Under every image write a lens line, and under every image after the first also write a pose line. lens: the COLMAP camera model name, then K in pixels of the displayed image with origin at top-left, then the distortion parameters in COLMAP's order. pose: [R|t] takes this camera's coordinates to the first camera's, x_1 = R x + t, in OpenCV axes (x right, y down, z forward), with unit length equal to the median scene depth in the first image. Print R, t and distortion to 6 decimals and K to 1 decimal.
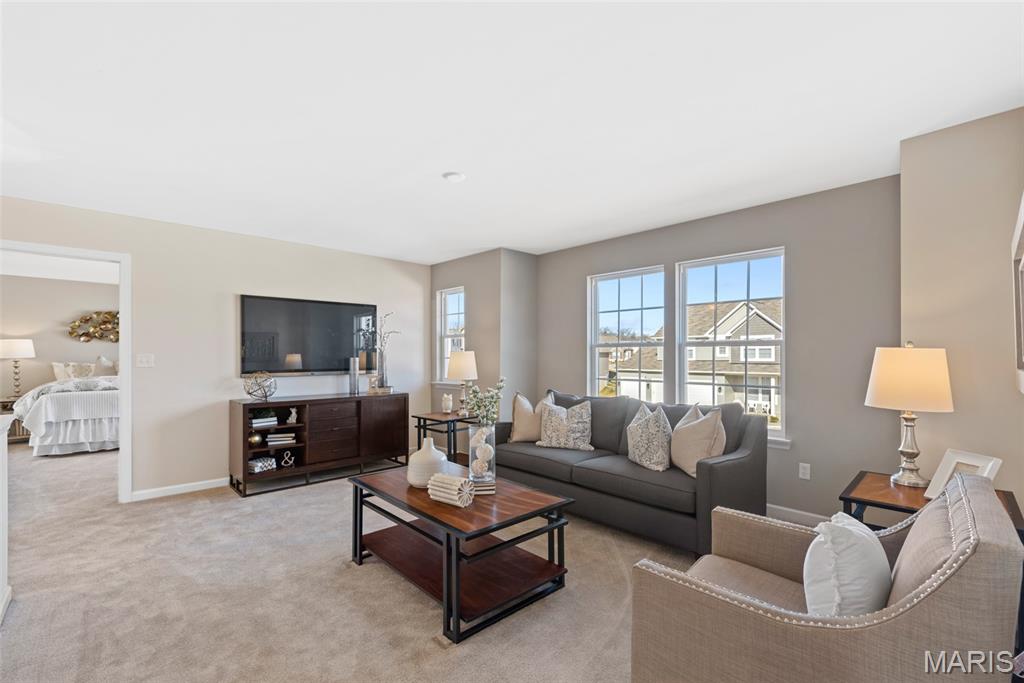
lens RADIAL K [[442.3, 0, 502.1], [0, 442.3, 357.2], [0, 0, 1]] dist [0.002224, -0.000078]
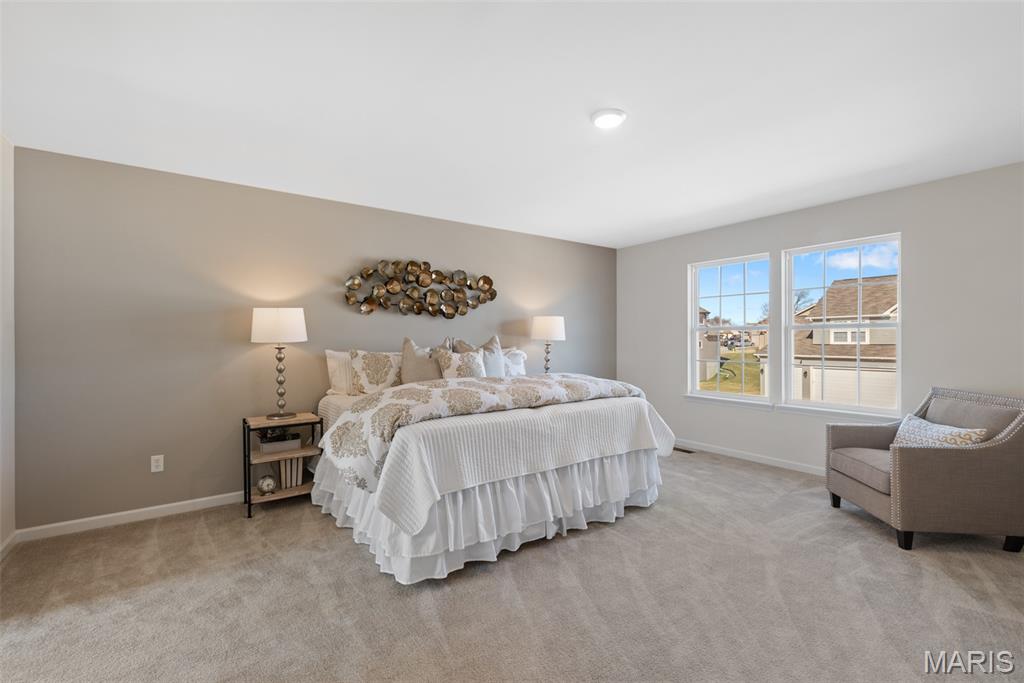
lens RADIAL K [[442.3, 0, 508.9], [0, 442.3, 340.1], [0, 0, 1]] dist [0.002224, -0.000078]
pose [[0.992267, 0.000282, -0.124119, -0.933599], [-0.000378, 1.000000, -0.000752, -0.000593], [0.124118, 0.000793, 0.992267, 0.626016]]
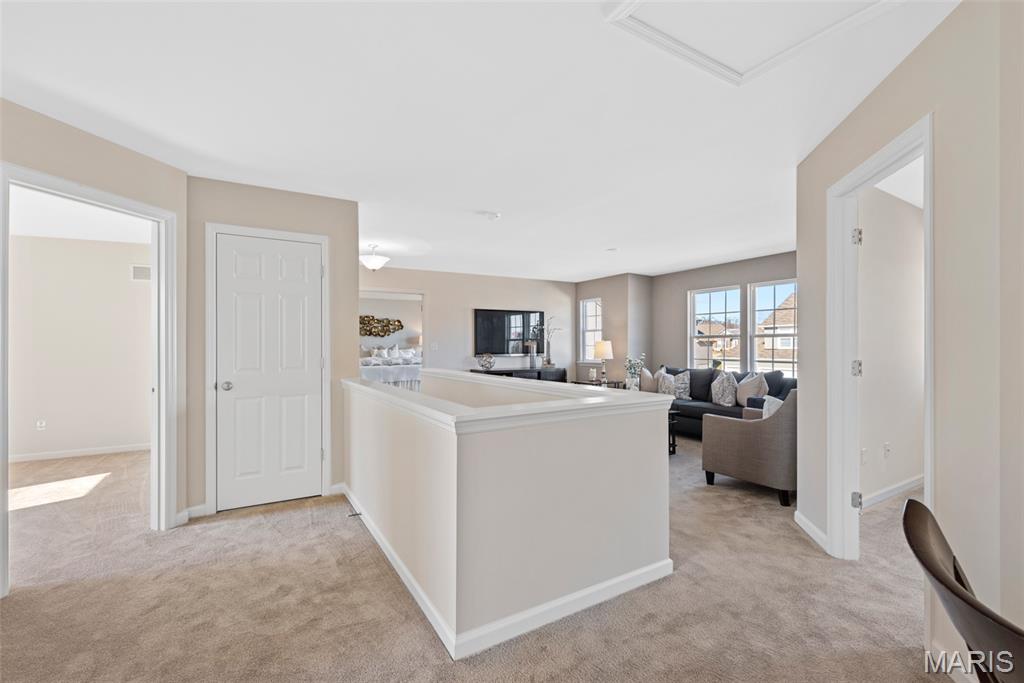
lens RADIAL K [[442.3, 0, 507.2], [0, 442.3, 343.8], [0, 0, 1]] dist [0.002224, -0.000078]
pose [[0.979397, -0.003223, -0.201920, -0.100108], [0.001868, 0.999974, -0.006905, 0.006154], [0.201937, 0.006386, 0.979378, -0.568871]]
